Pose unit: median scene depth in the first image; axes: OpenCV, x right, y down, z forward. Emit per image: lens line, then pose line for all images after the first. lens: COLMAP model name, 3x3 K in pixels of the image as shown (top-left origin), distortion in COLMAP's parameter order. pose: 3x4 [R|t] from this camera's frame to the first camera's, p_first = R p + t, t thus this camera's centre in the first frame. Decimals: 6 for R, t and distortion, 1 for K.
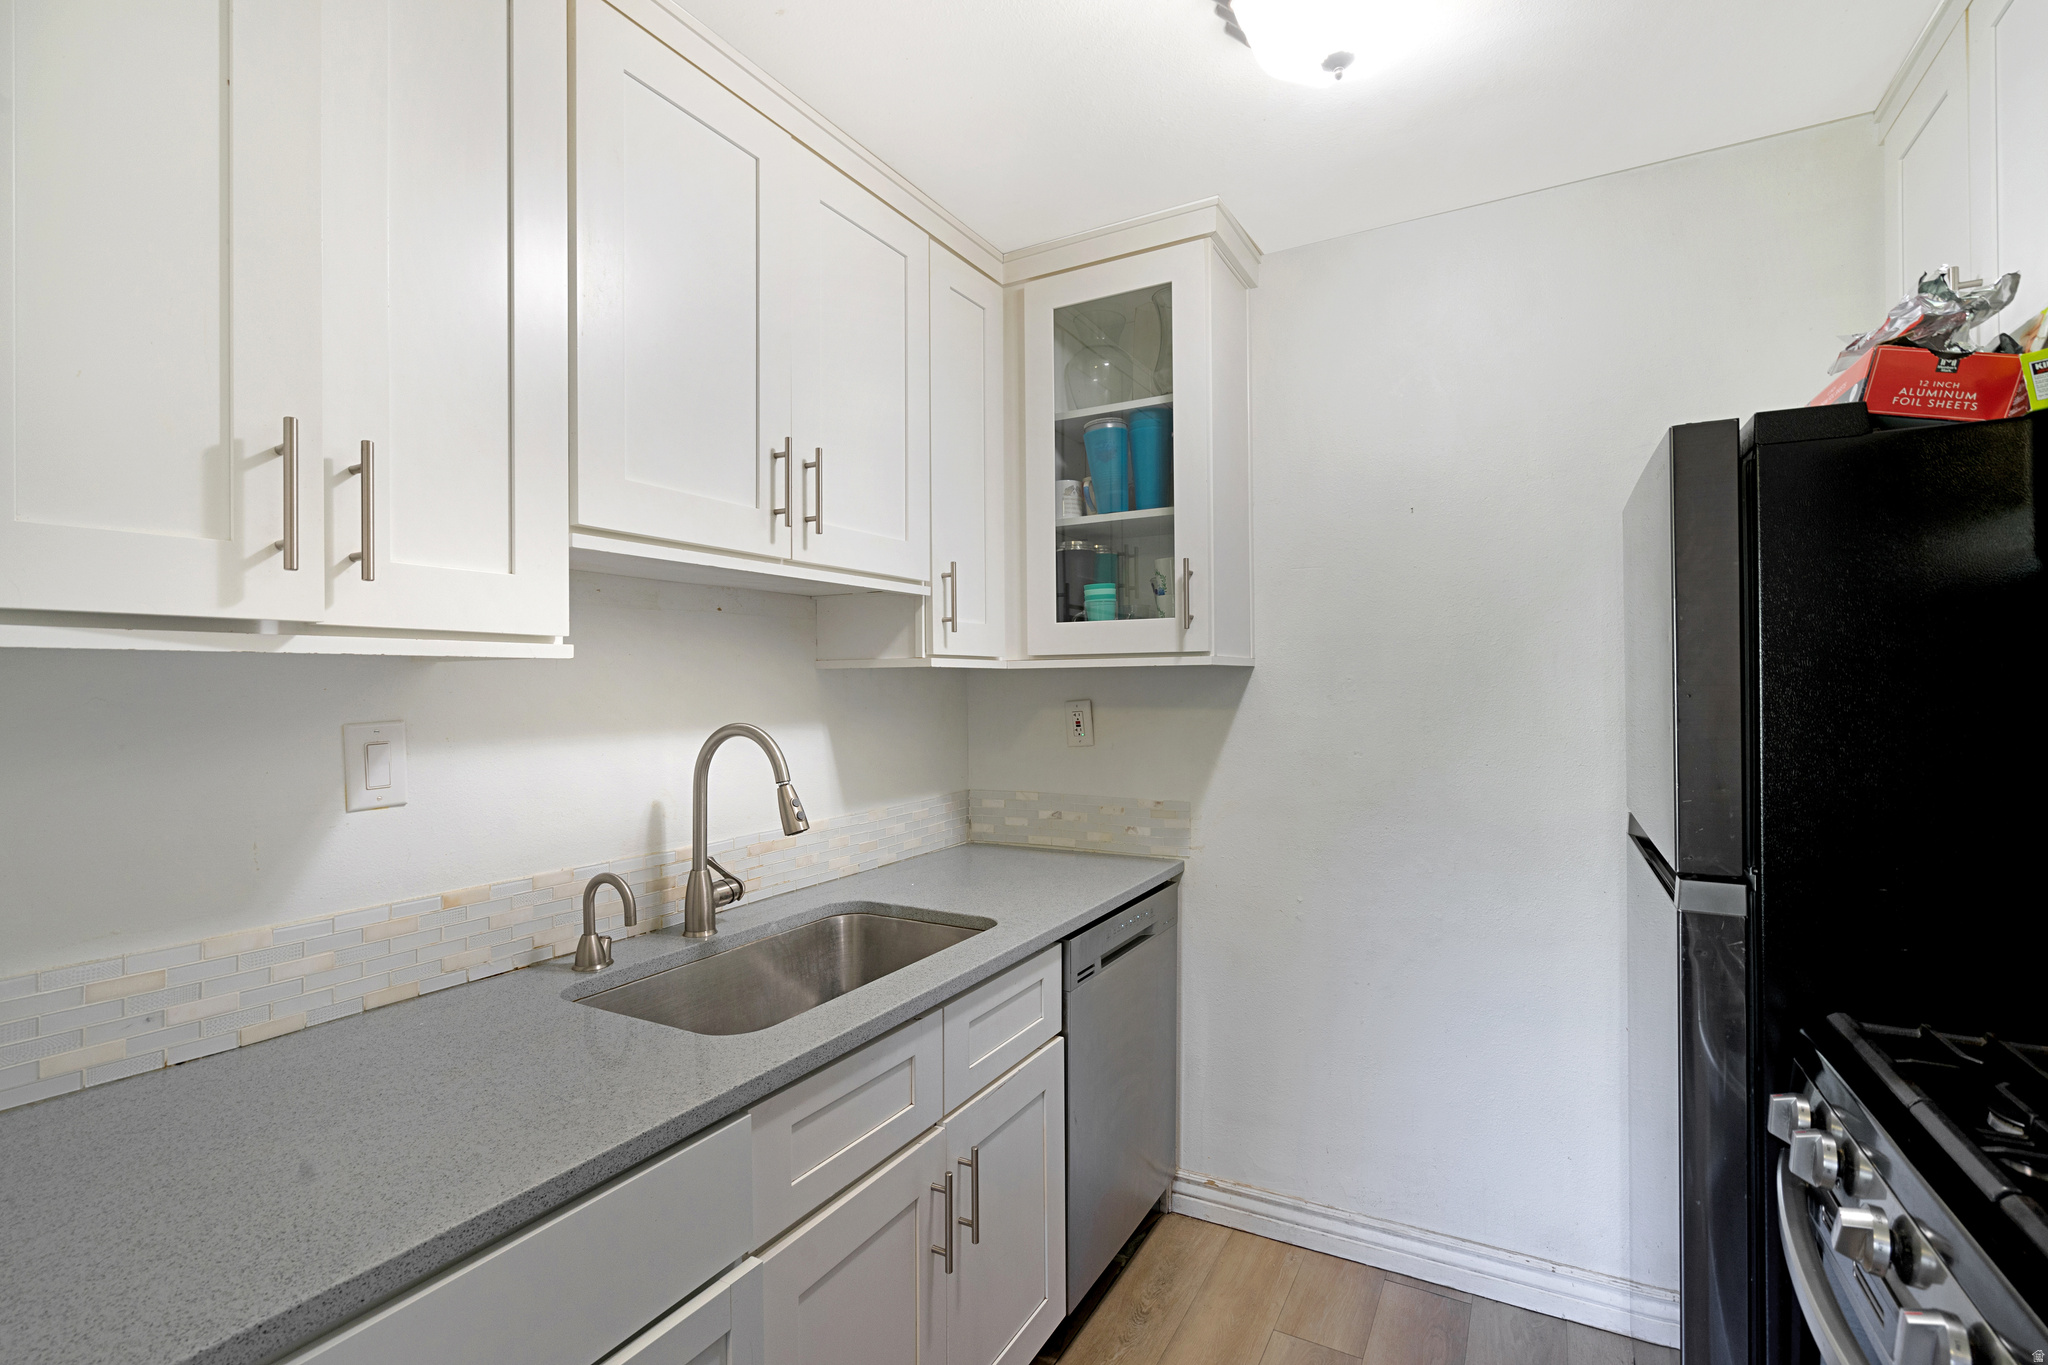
lens RADIAL K [[943.3, 0, 1020.1], [0, 943.3, 680.9], [0, 0, 1]] dist [-0.002049, 0.002275]
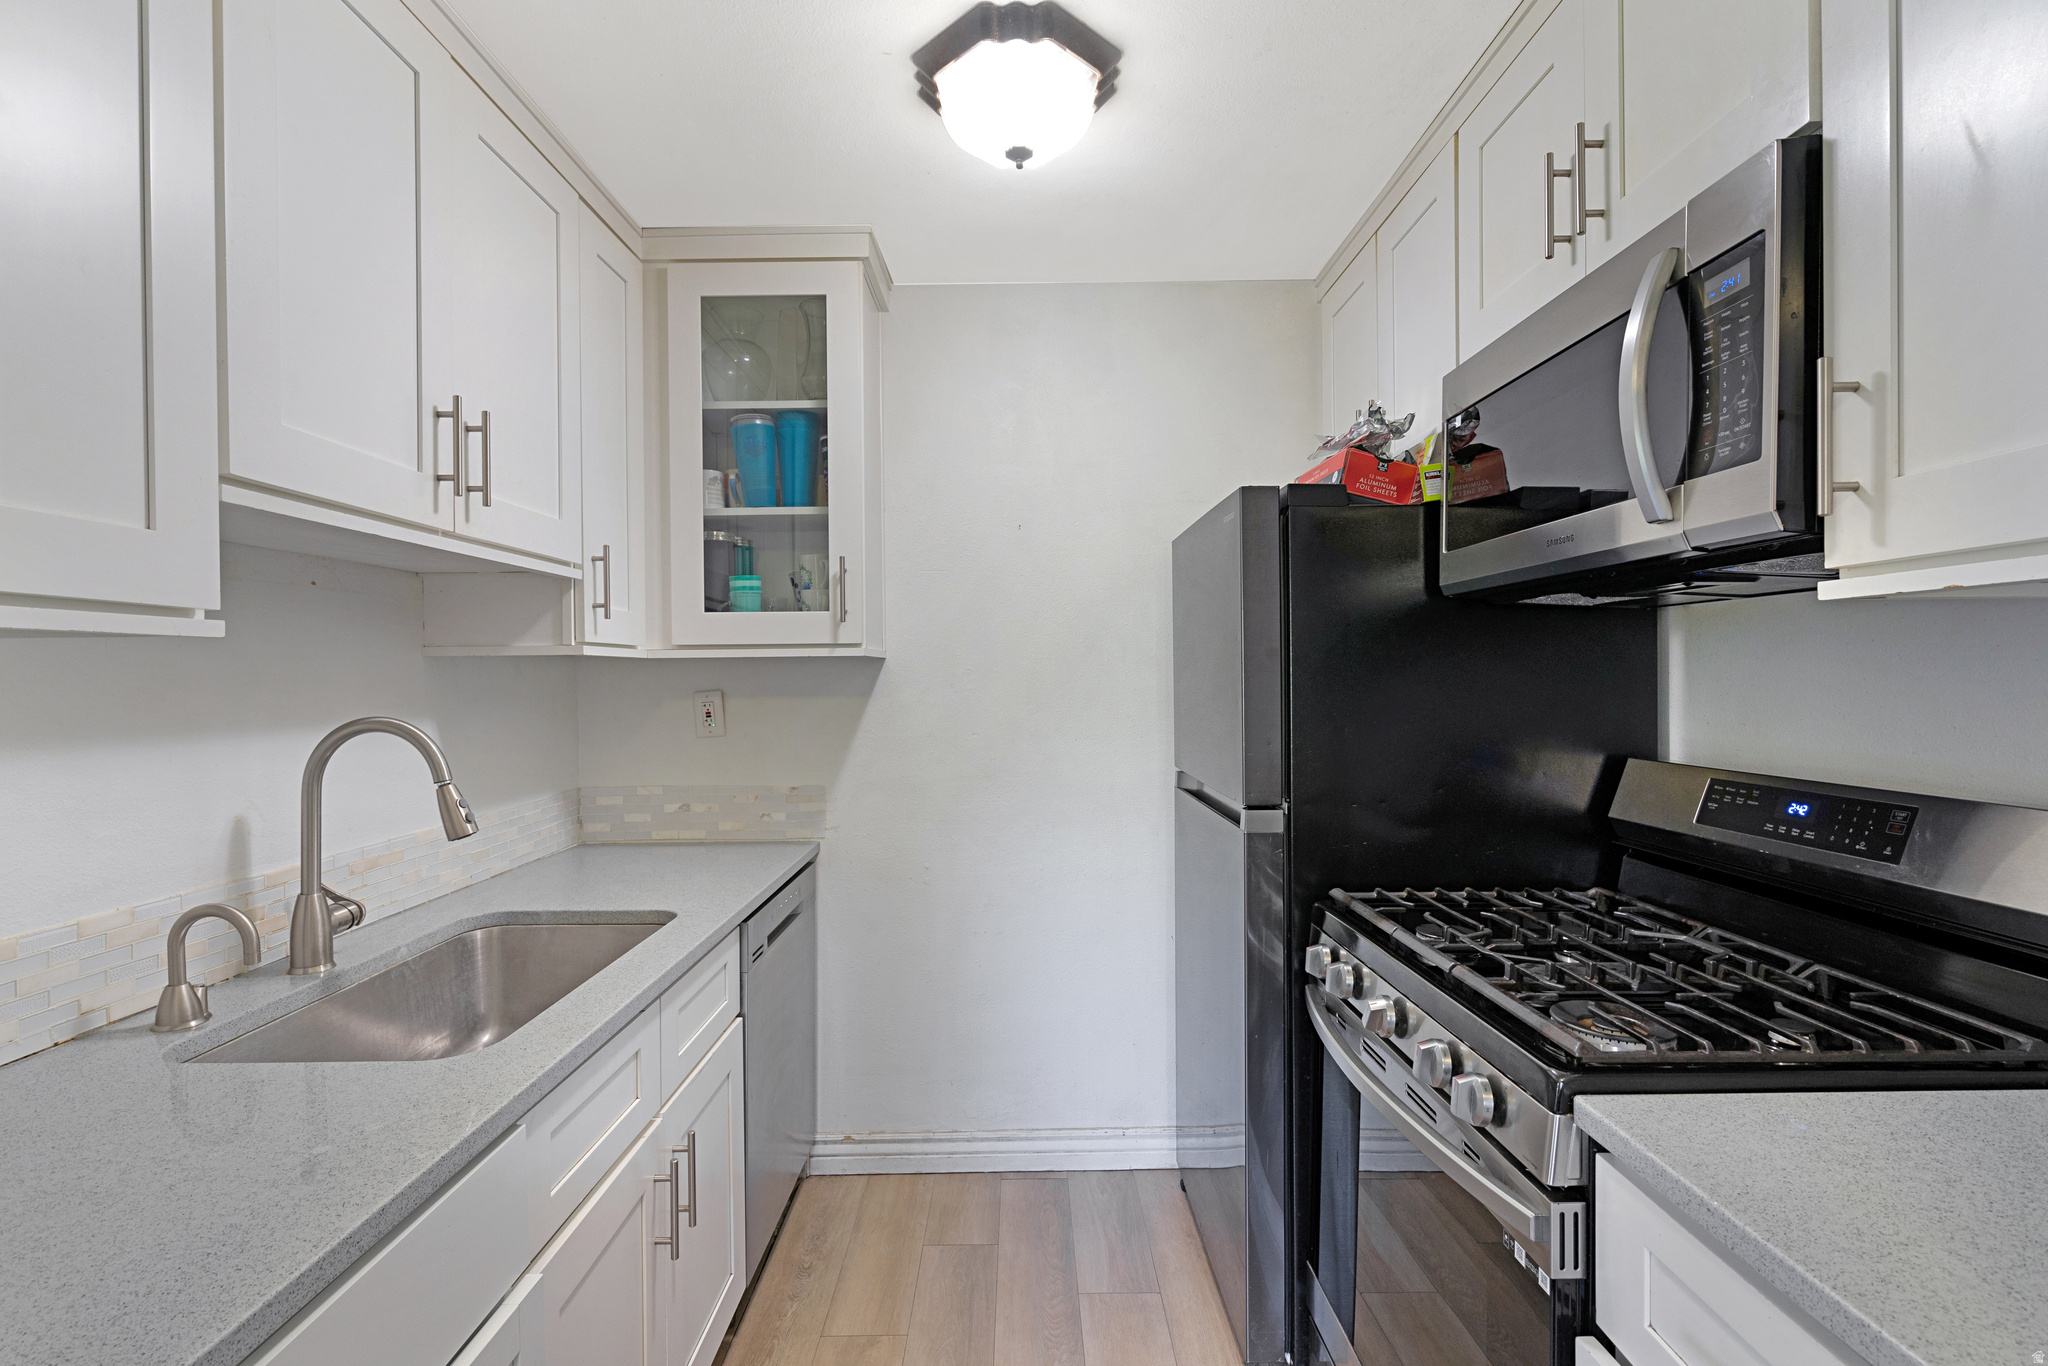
lens RADIAL K [[943.3, 0, 1021.5], [0, 943.3, 680.9], [0, 0, 1]] dist [-0.002049, 0.002275]
pose [[0.869258, -0.002846, 0.494351, -0.196238], [0.000523, 0.999988, 0.004837, 0.007525], [-0.494358, -0.003946, 0.869249, -0.038515]]
